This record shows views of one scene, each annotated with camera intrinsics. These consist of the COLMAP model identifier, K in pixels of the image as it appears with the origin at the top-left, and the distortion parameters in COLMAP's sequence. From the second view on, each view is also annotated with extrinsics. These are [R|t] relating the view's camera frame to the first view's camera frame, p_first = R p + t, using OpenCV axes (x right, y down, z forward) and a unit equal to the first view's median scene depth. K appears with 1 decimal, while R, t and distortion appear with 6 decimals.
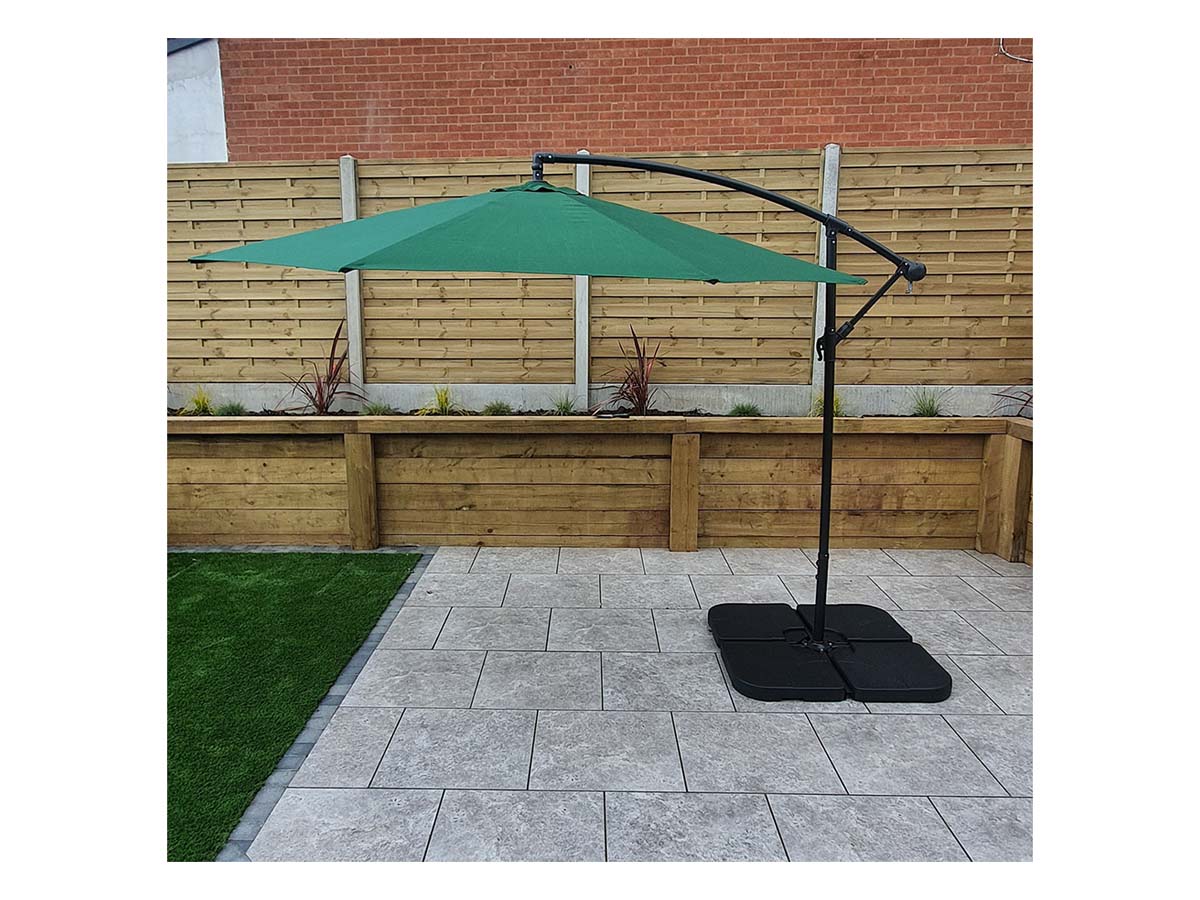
lens RADIAL K [[815.7, 0, 567.0], [0, 815.7, 446.5], [0, 0, 1]] dist [-0.052204, 0.101298]
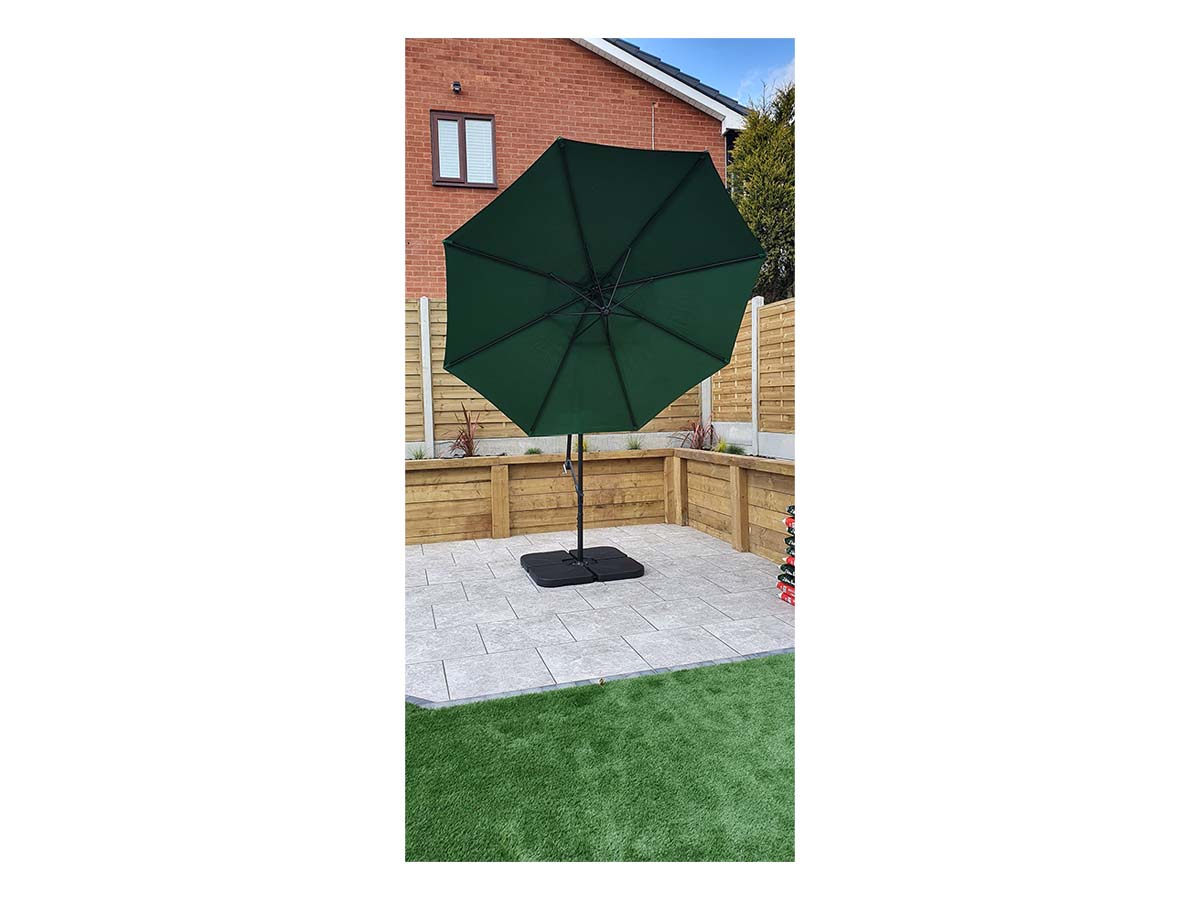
lens RADIAL K [[673.9, 0, 606.7], [0, 673.9, 429.1], [0, 0, 1]] dist [0.051435, 0.000118]
pose [[0.944687, -0.034336, 0.326171, -0.089368], [0.077763, 0.989596, -0.121050, 0.091451], [-0.318621, 0.139719, 0.937528, -0.359875]]
